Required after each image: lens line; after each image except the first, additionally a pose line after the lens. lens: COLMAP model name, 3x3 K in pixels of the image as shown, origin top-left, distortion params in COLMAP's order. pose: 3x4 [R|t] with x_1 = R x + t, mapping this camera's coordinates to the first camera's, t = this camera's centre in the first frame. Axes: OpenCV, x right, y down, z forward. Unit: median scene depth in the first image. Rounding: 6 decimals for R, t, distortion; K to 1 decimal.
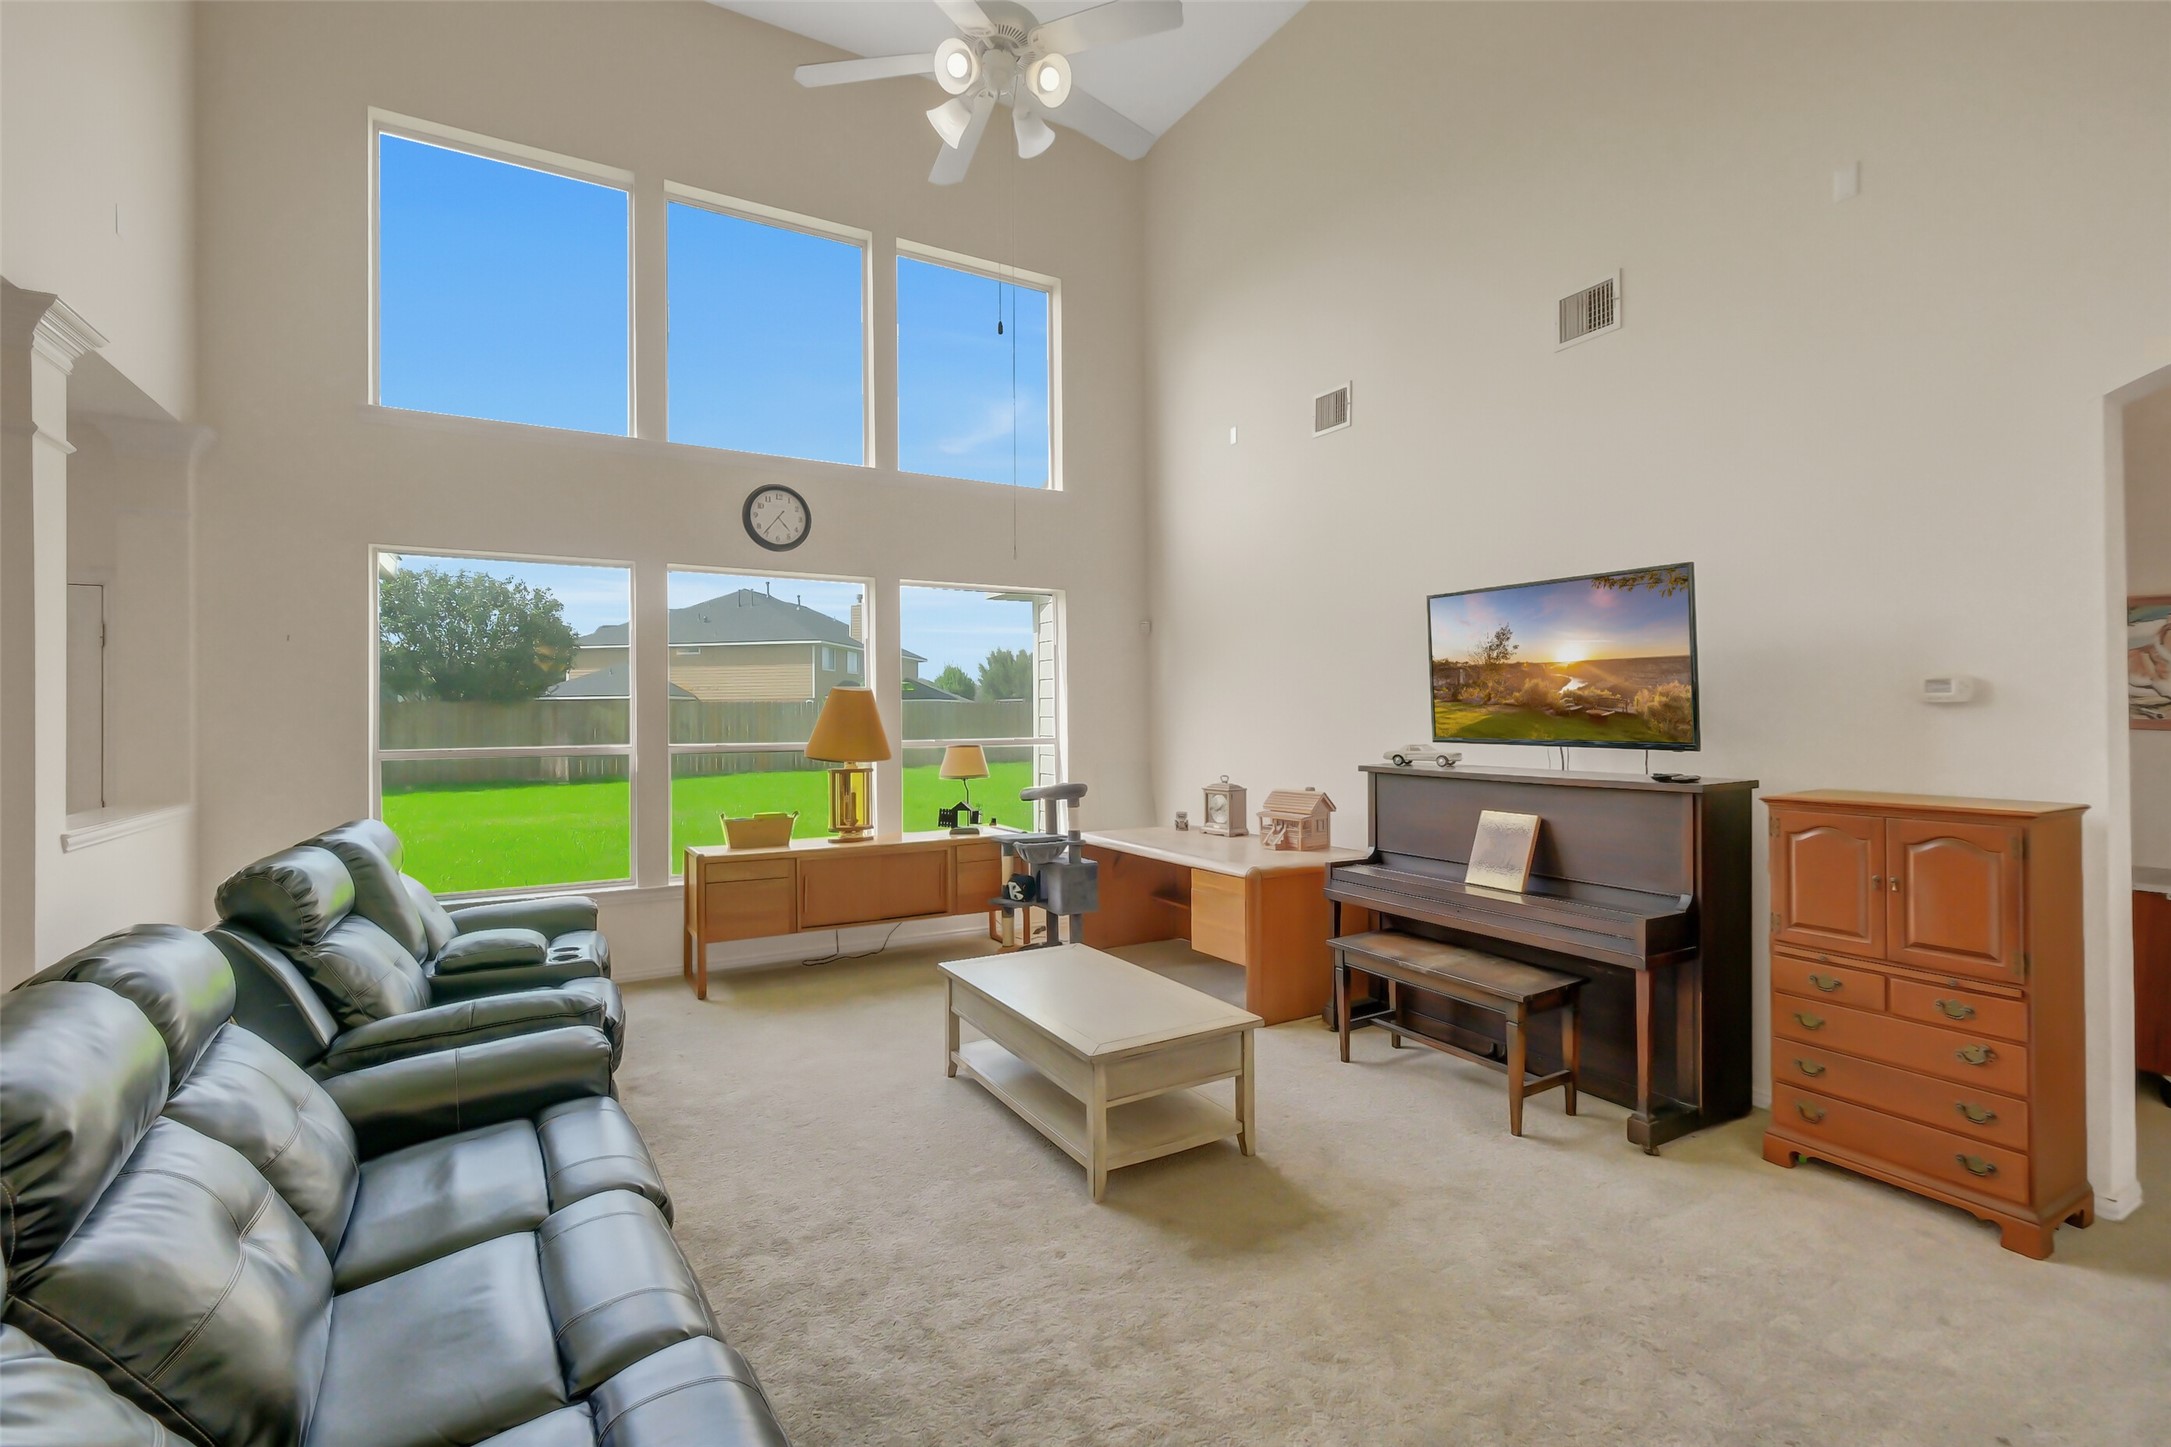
lens RADIAL K [[947.7, 0, 1095.6], [0, 947.7, 709.3], [0, 0, 1]] dist [-0.004481, -0.000824]
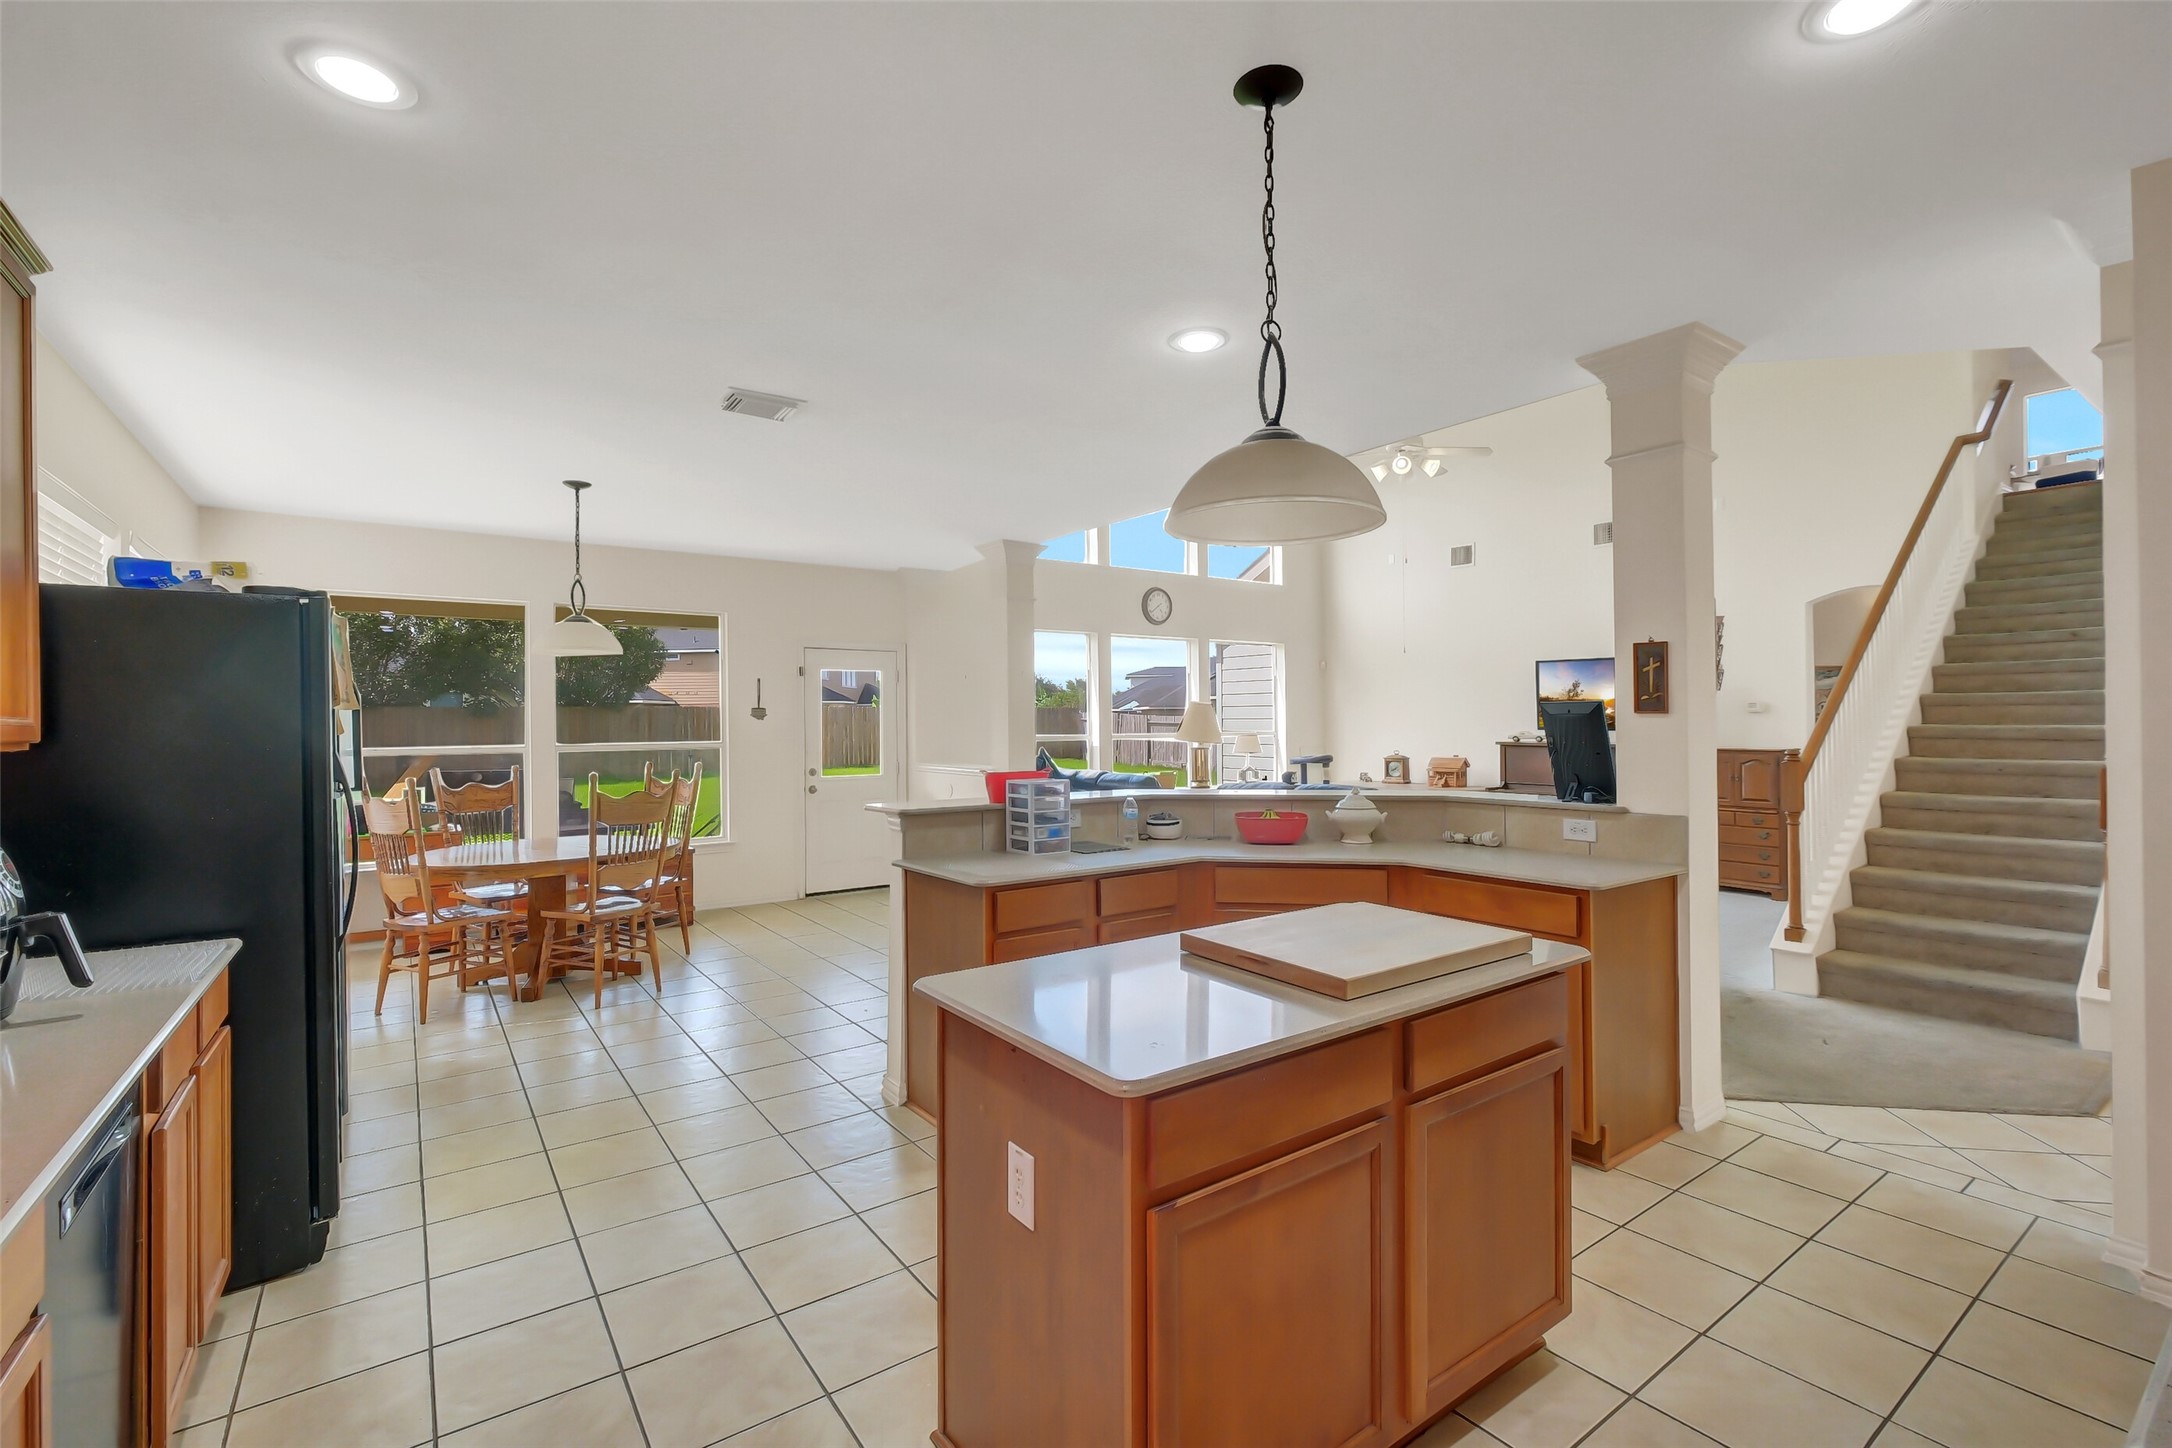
lens RADIAL K [[948.2, 0, 1101.8], [0, 948.2, 718.1], [0, 0, 1]] dist [-0.004481, -0.000824]
pose [[0.993458, 0.001413, 0.114187, -0.684049], [-0.001694, 0.999996, 0.002364, 0.003594], [-0.114184, -0.002542, 0.993456, -0.799414]]
